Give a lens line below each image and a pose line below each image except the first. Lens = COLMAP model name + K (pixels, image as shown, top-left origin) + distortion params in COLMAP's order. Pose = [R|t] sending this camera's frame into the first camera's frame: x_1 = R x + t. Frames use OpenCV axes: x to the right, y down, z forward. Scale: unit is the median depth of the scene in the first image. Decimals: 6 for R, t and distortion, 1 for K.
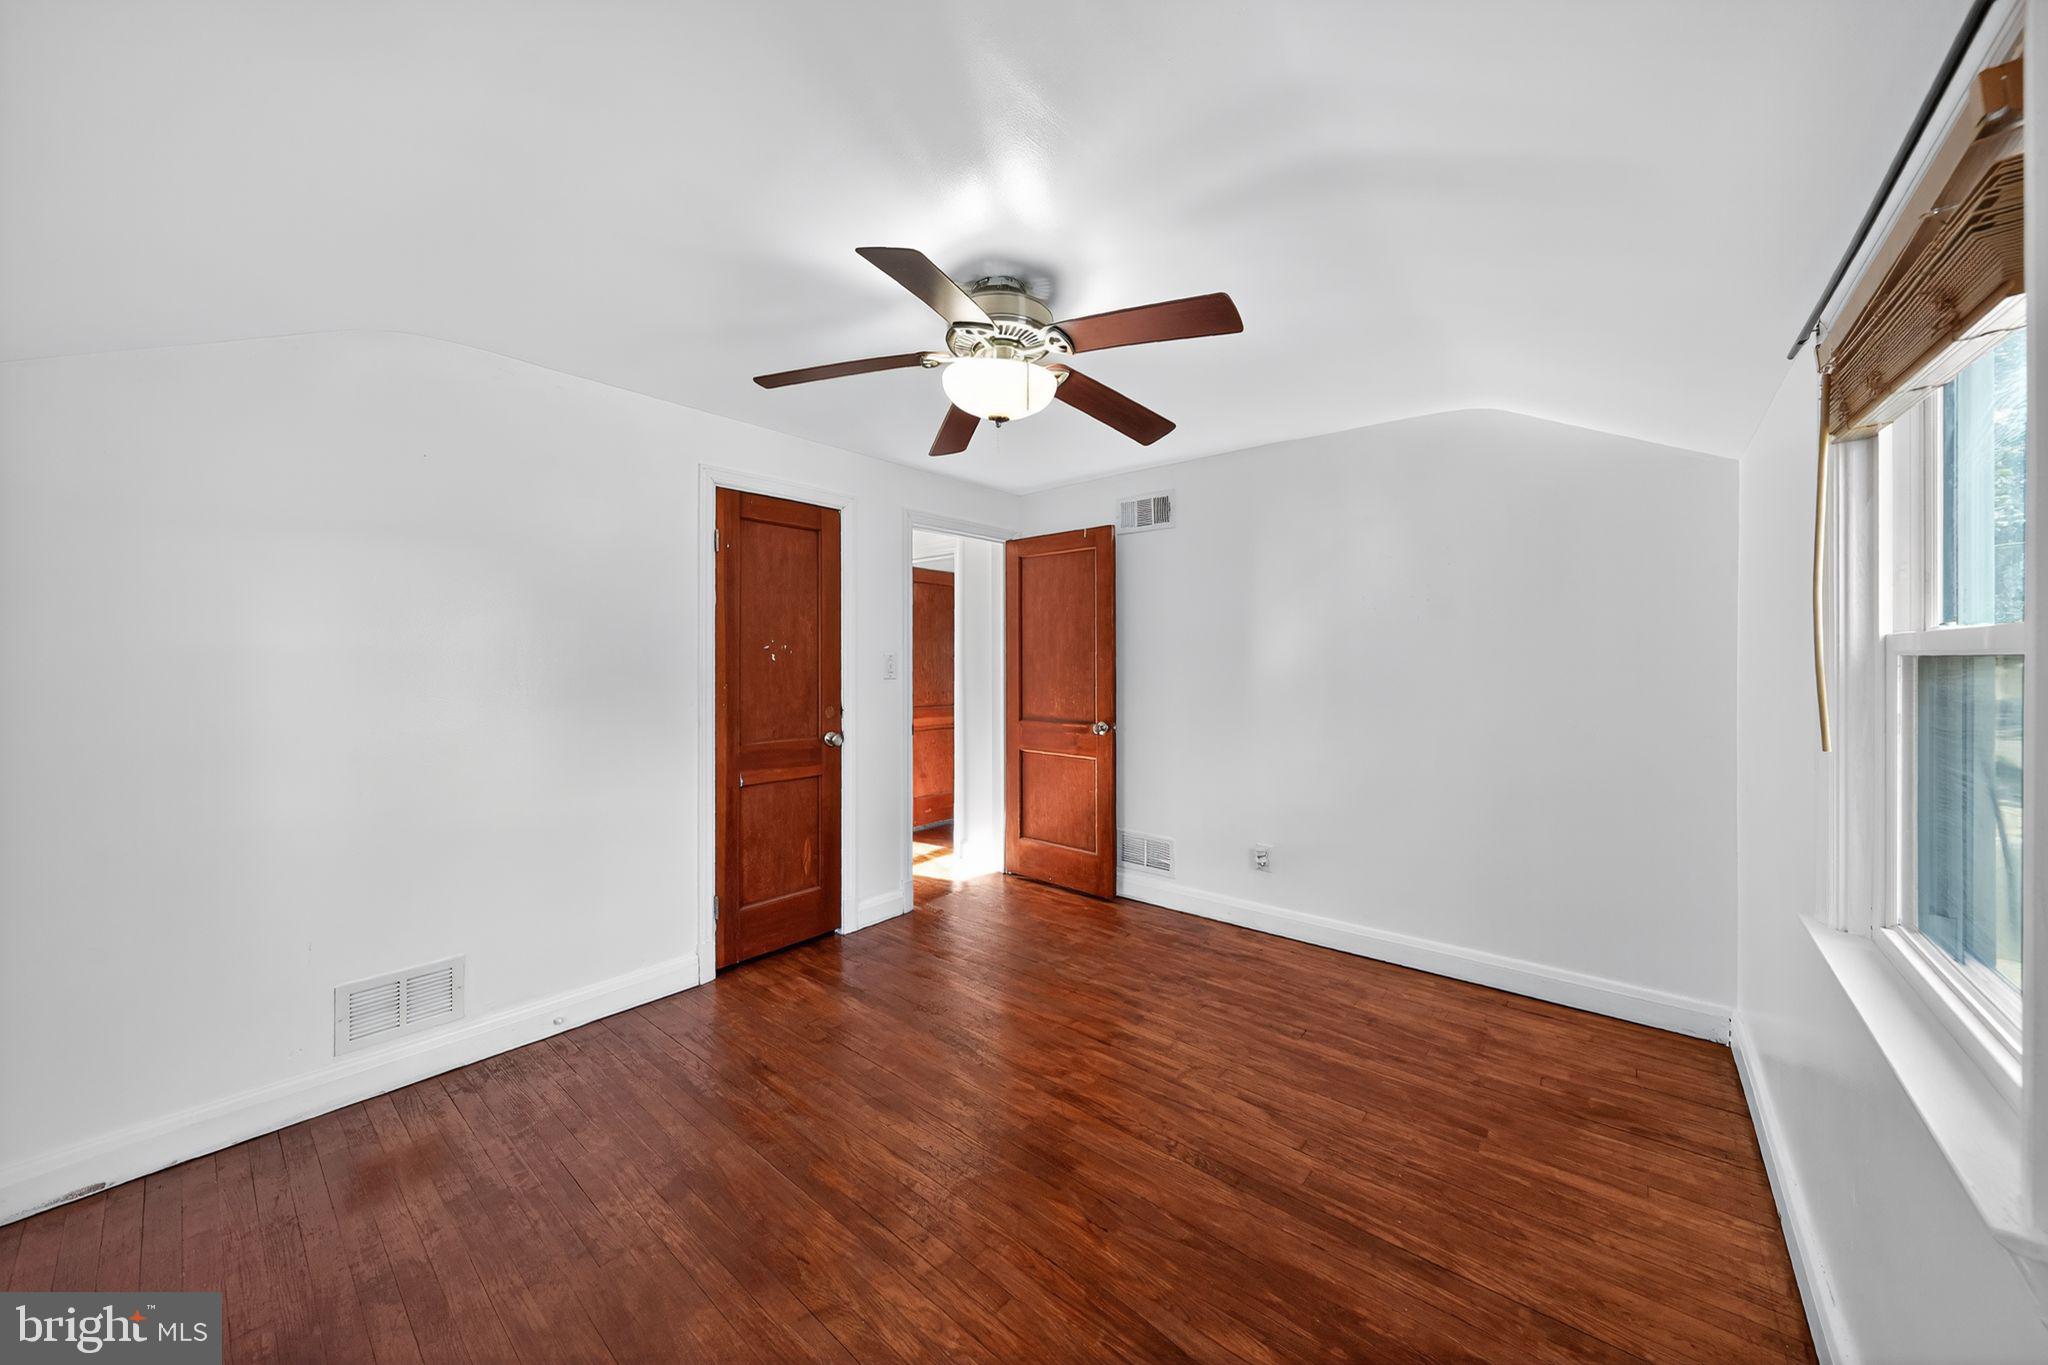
lens RADIAL K [[739.6, 0, 1021.7], [0, 739.6, 669.1], [0, 0, 1]] dist [0.000023, 0.000001]
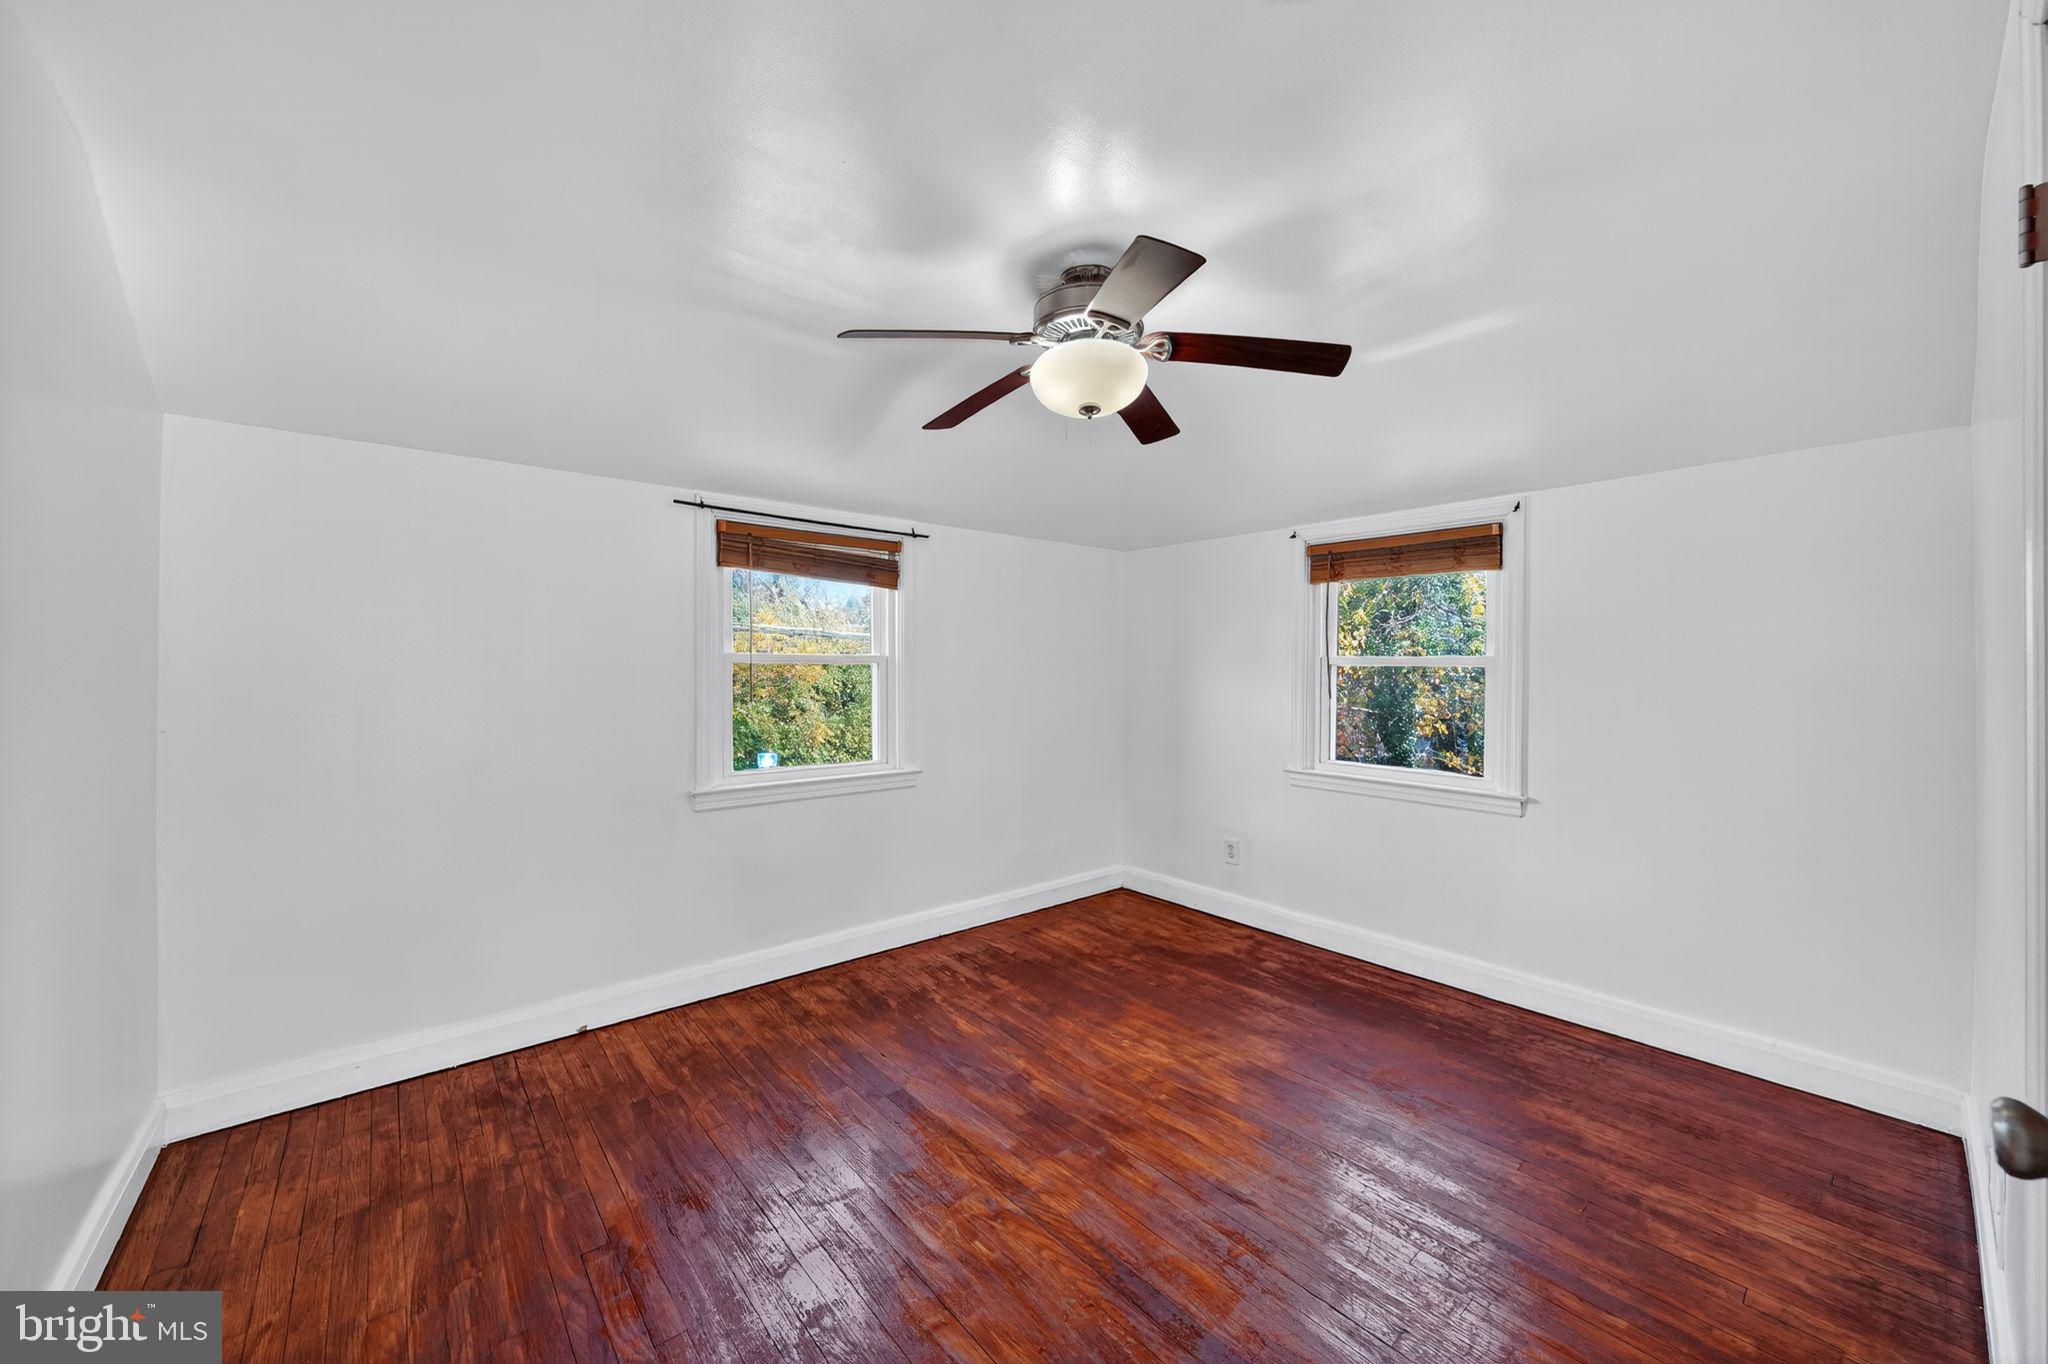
lens RADIAL K [[739.6, 0, 1021.7], [0, 739.6, 668.6], [0, 0, 1]] dist [0.000023, 0.000001]
pose [[-0.984792, 0.002886, 0.173716, -0.109854], [0.003694, 0.999984, 0.004330, -0.007387], [-0.173700, 0.004906, -0.984786, 1.910744]]
